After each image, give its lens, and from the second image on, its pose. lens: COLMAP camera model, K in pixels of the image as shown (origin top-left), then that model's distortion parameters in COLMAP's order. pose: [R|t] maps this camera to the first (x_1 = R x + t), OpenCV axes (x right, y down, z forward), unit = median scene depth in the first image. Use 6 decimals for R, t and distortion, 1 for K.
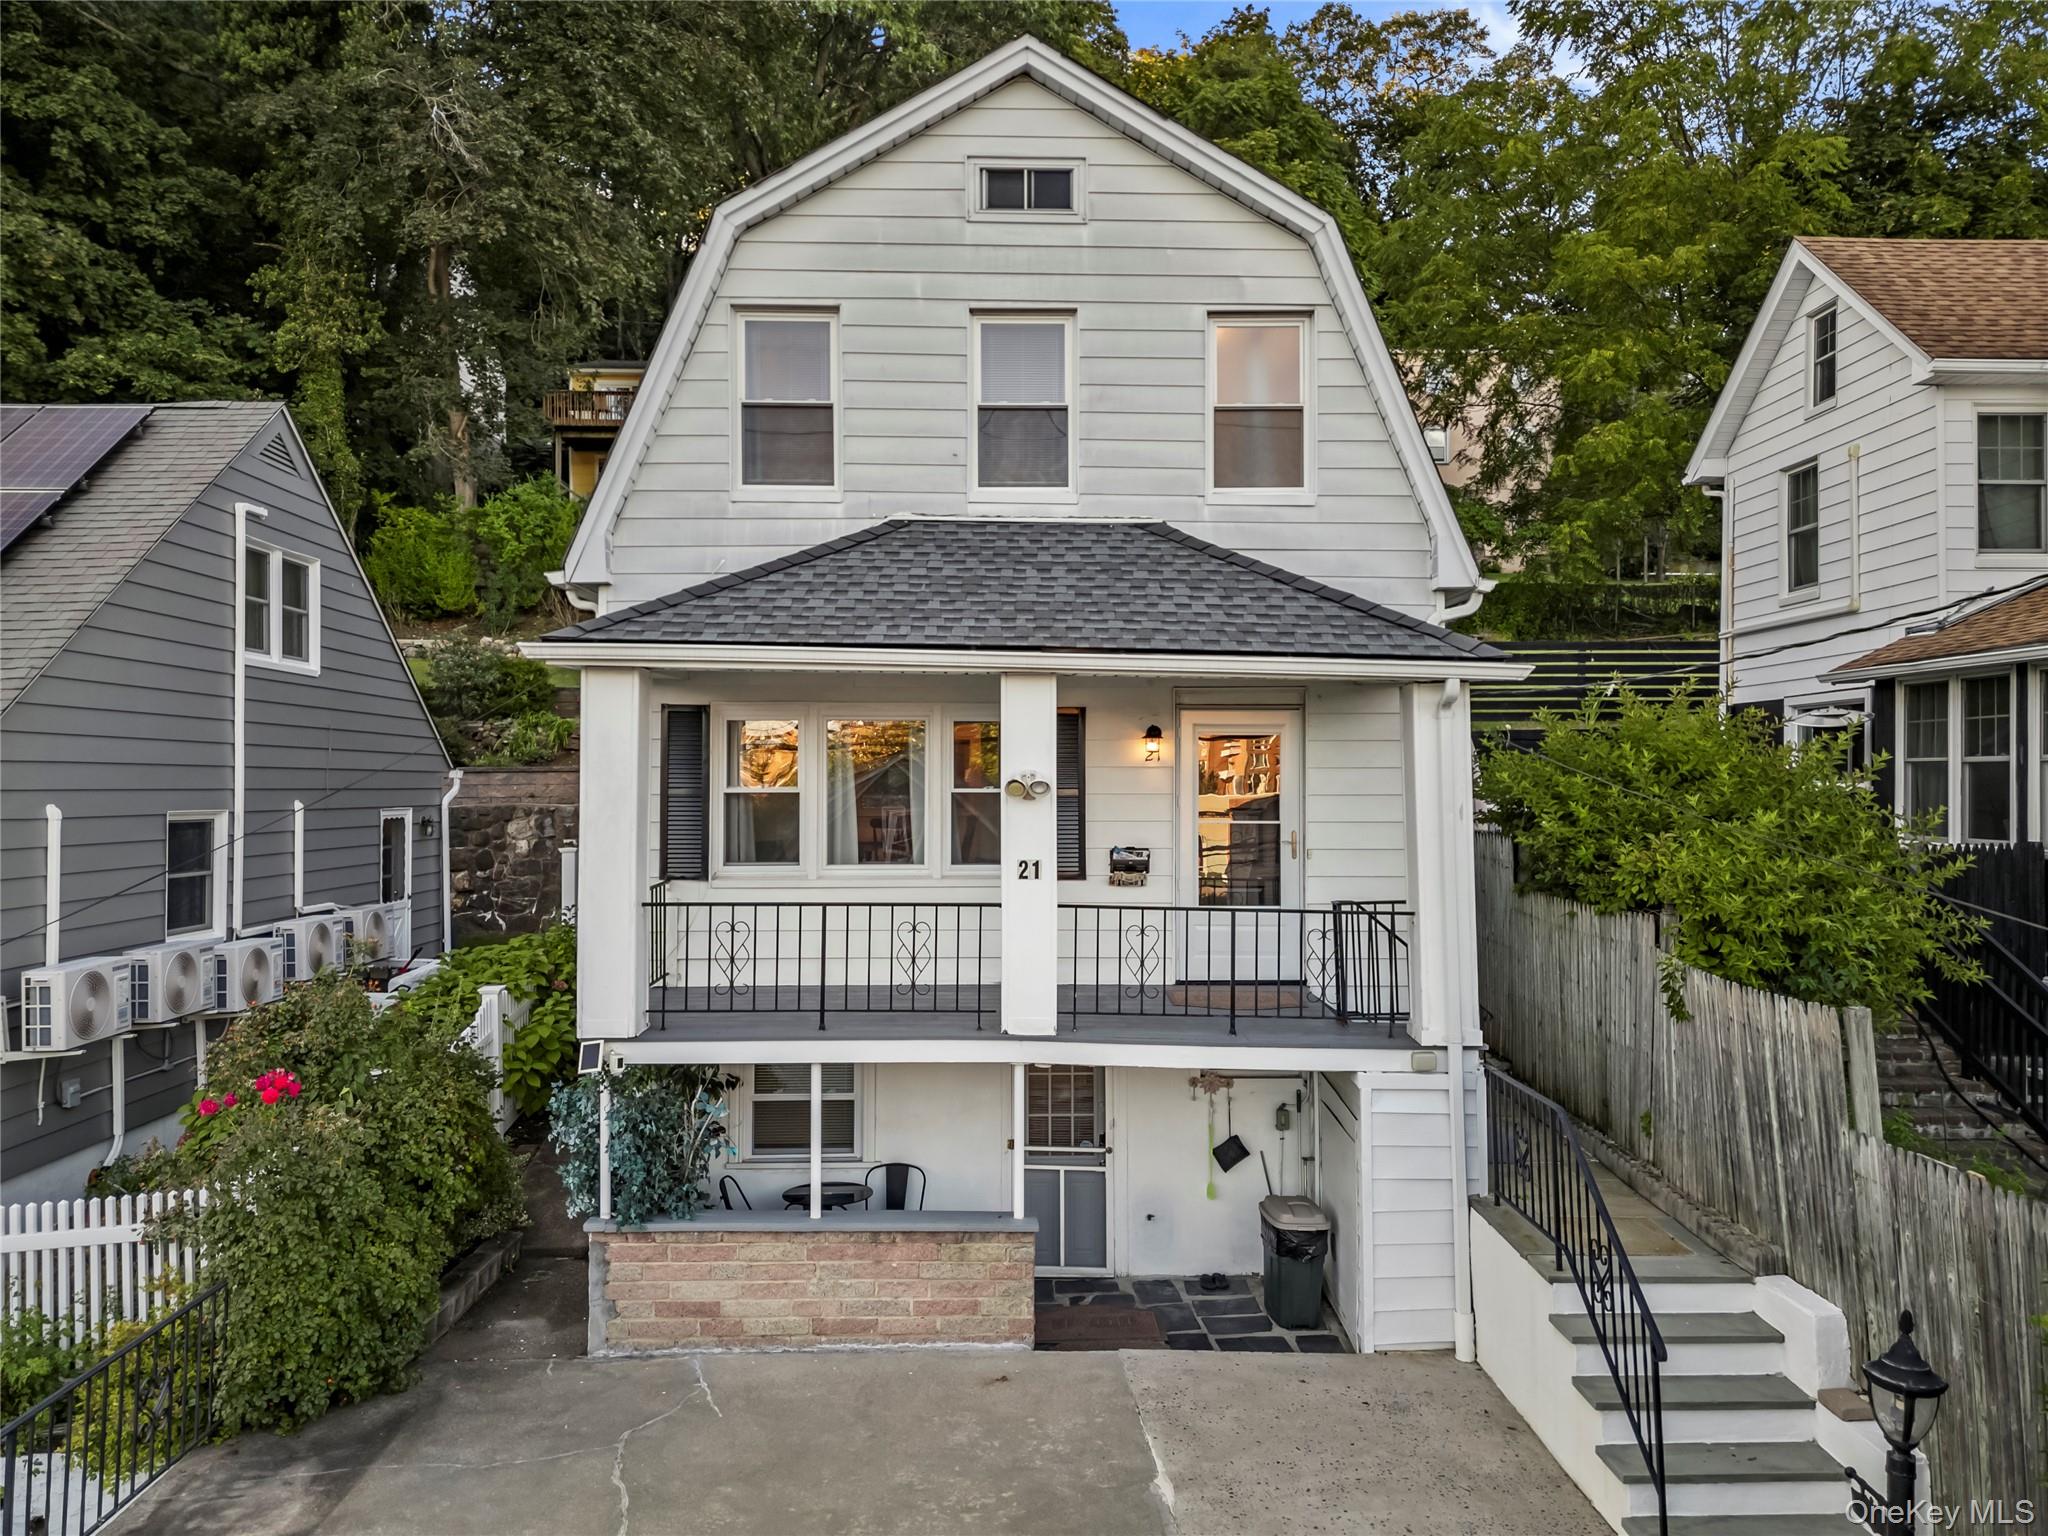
lens RADIAL K [[1451.3, 0, 1039.7], [0, 1451.3, 763.9], [0, 0, 1]] dist [0.071274, -0.060682]
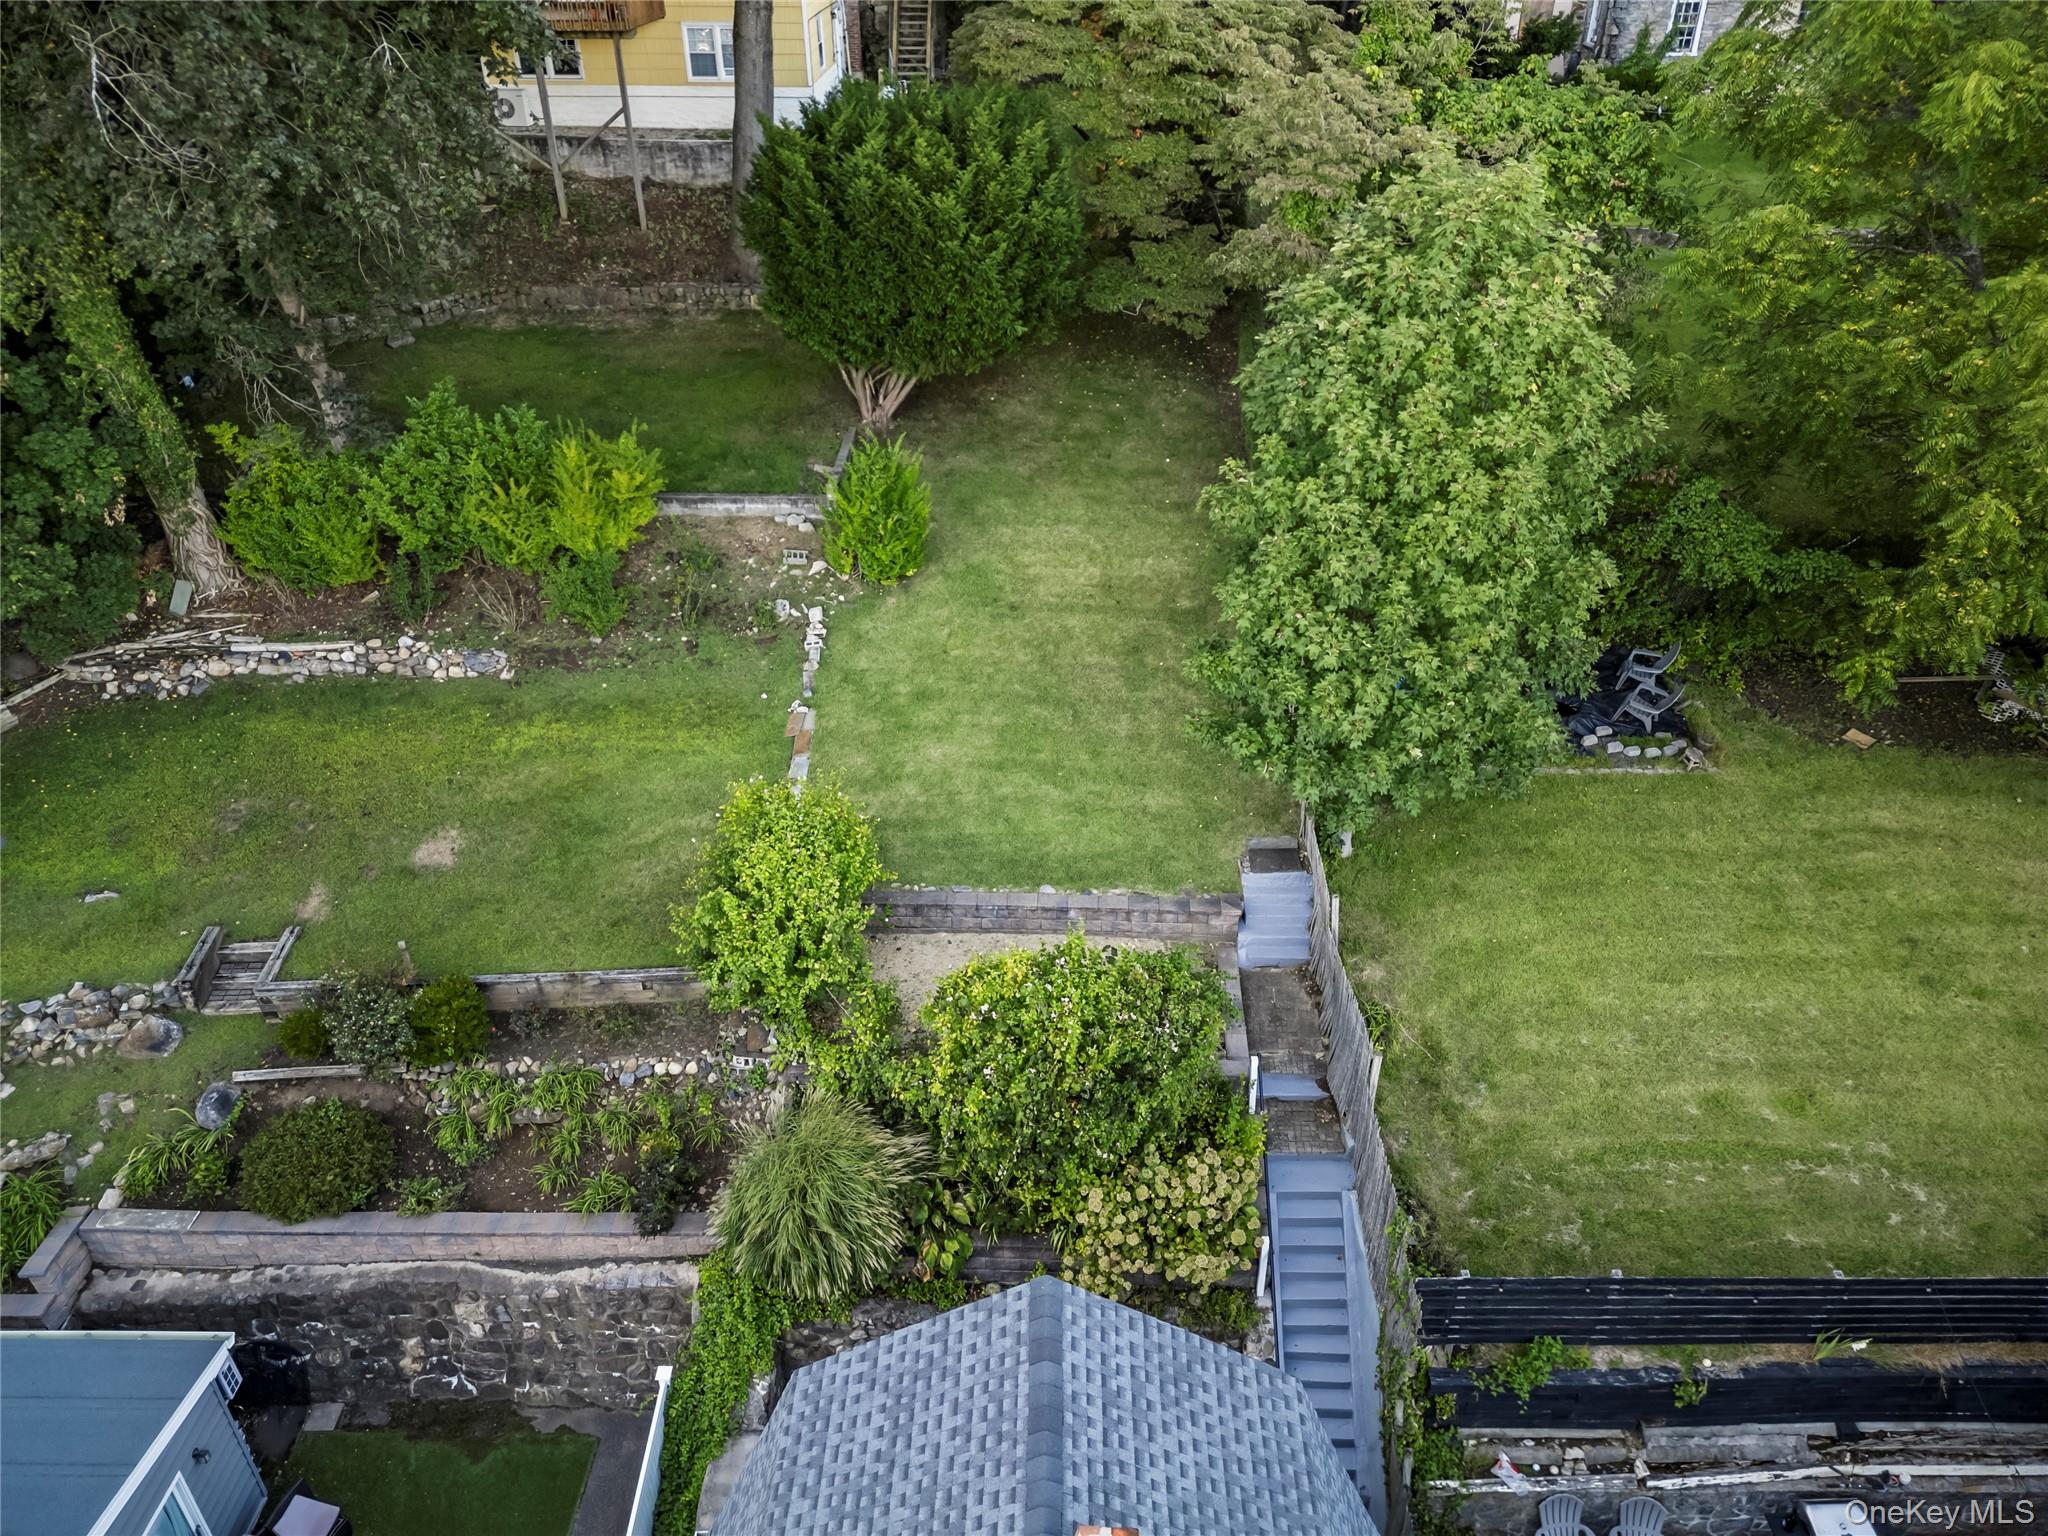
lens RADIAL K [[1435.5, 0, 1037.4], [0, 1435.5, 762.2], [0, 0, 1]] dist [0.083996, -0.076341]
pose [[0.998535, 0.028742, -0.045841, -0.004443], [0.000659, 0.840714, 0.541479, -1.431242], [0.054102, -0.540716, 0.839464, 1.037850]]
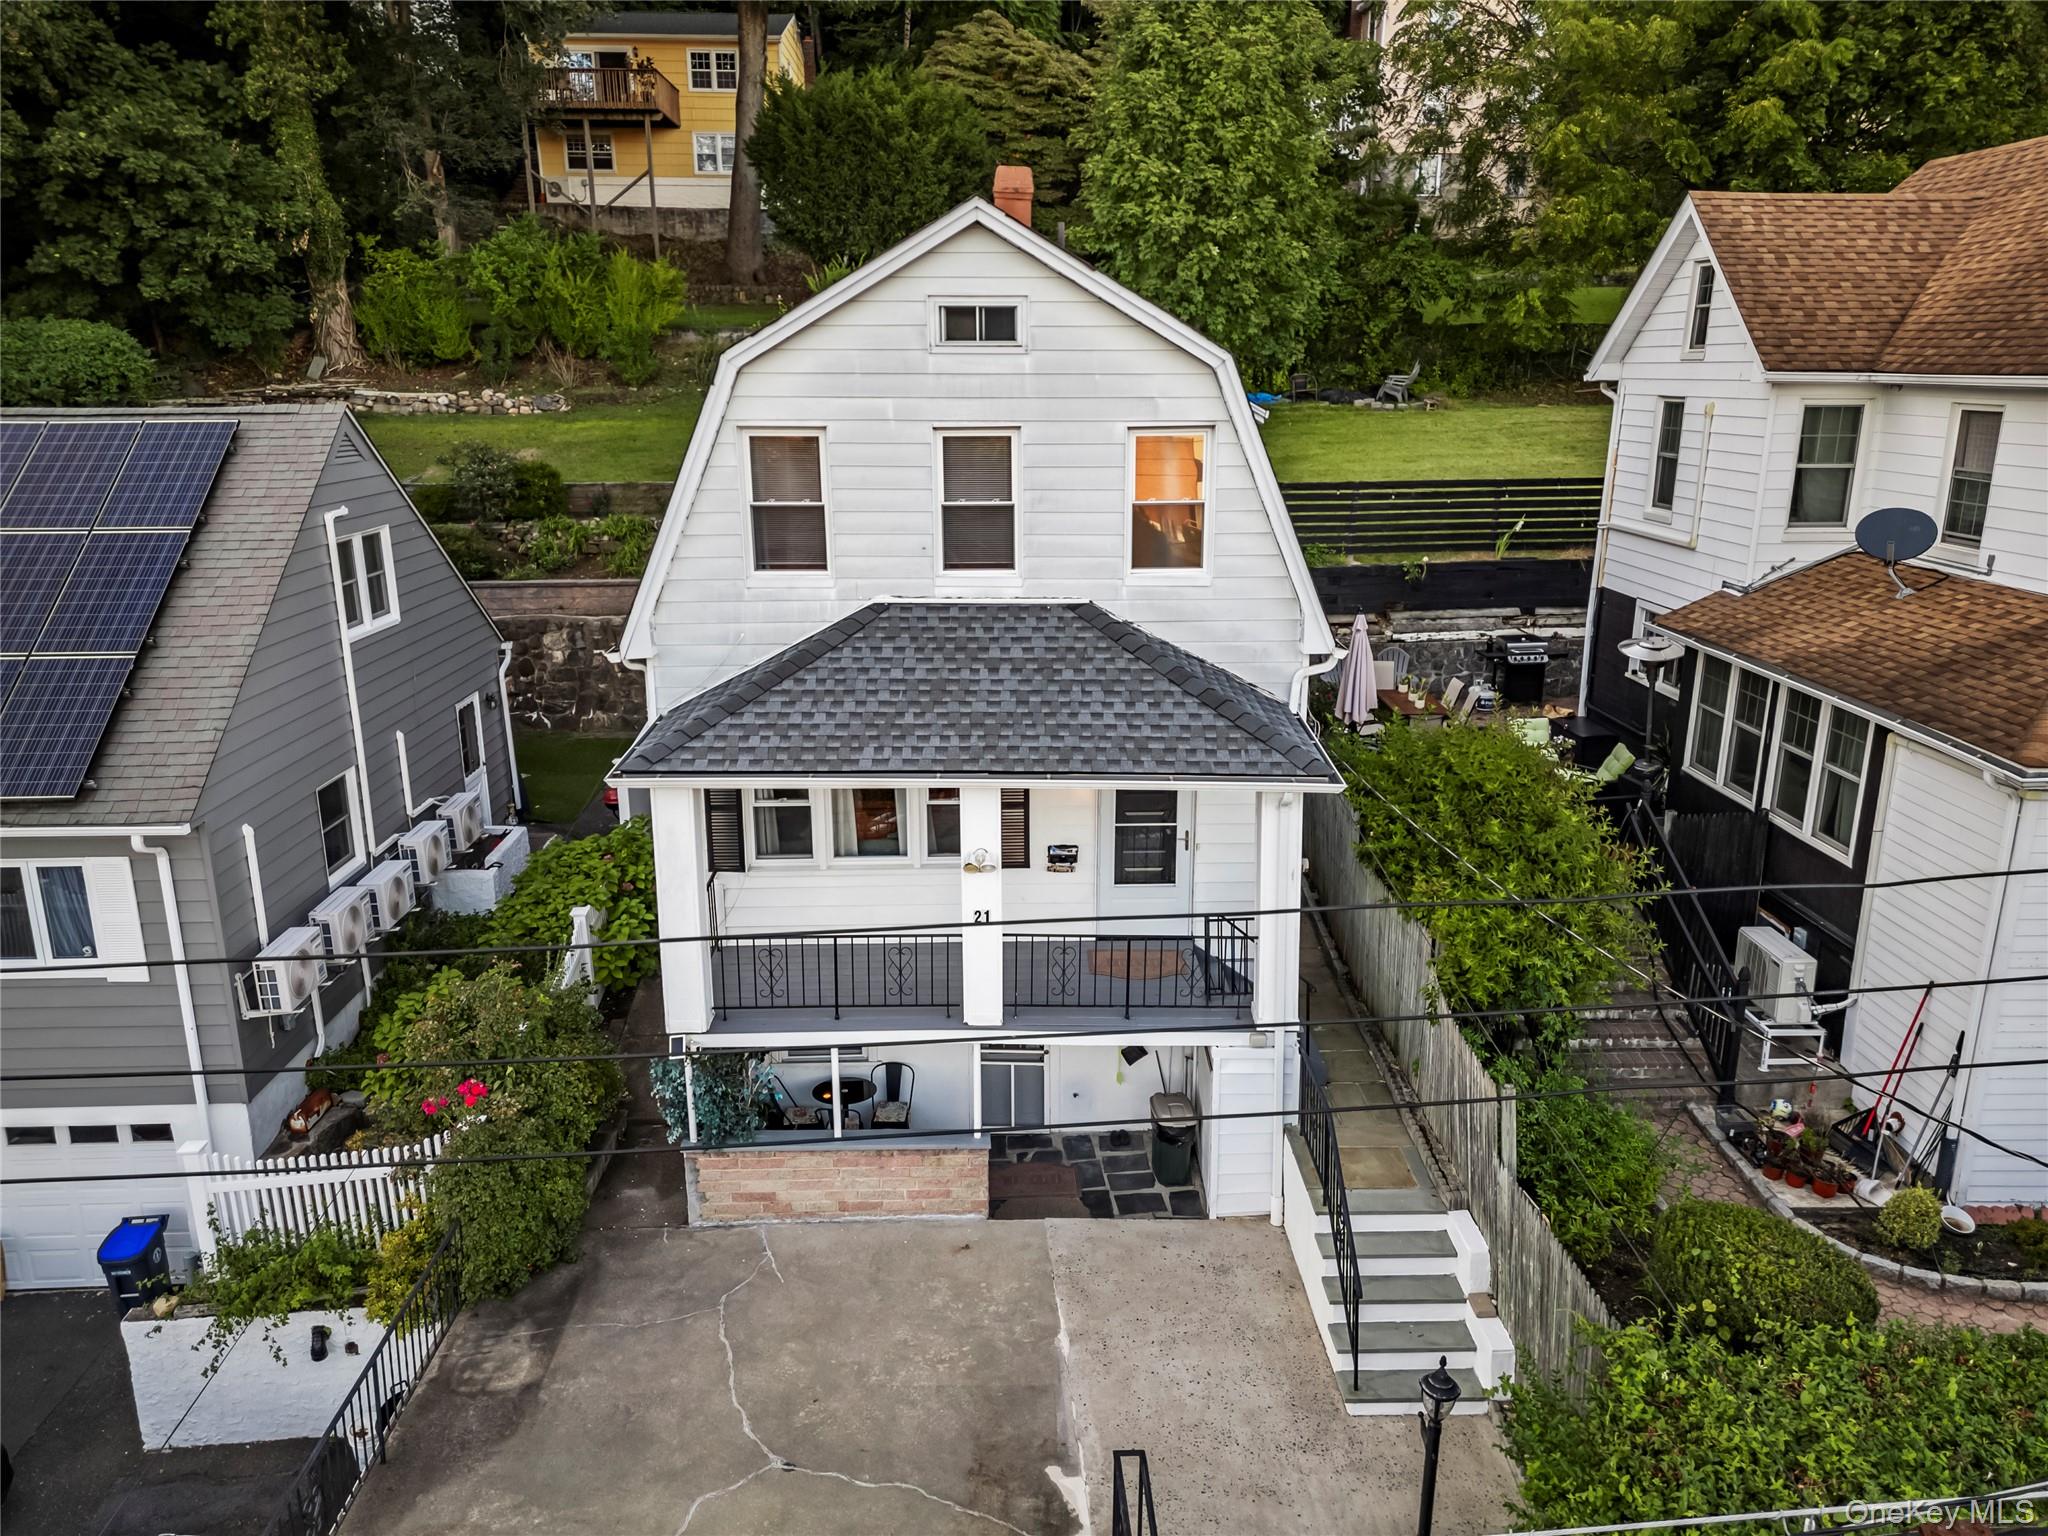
lens RADIAL K [[1442.2, 0, 1041.4], [0, 1442.2, 761.9], [0, 0, 1]] dist [0.082203, -0.077394]
pose [[0.999985, -0.001755, 0.005269, 0.035938], [0.000225, 0.960778, 0.277320, -0.380382], [-0.005549, -0.277314, 0.960763, -0.242273]]
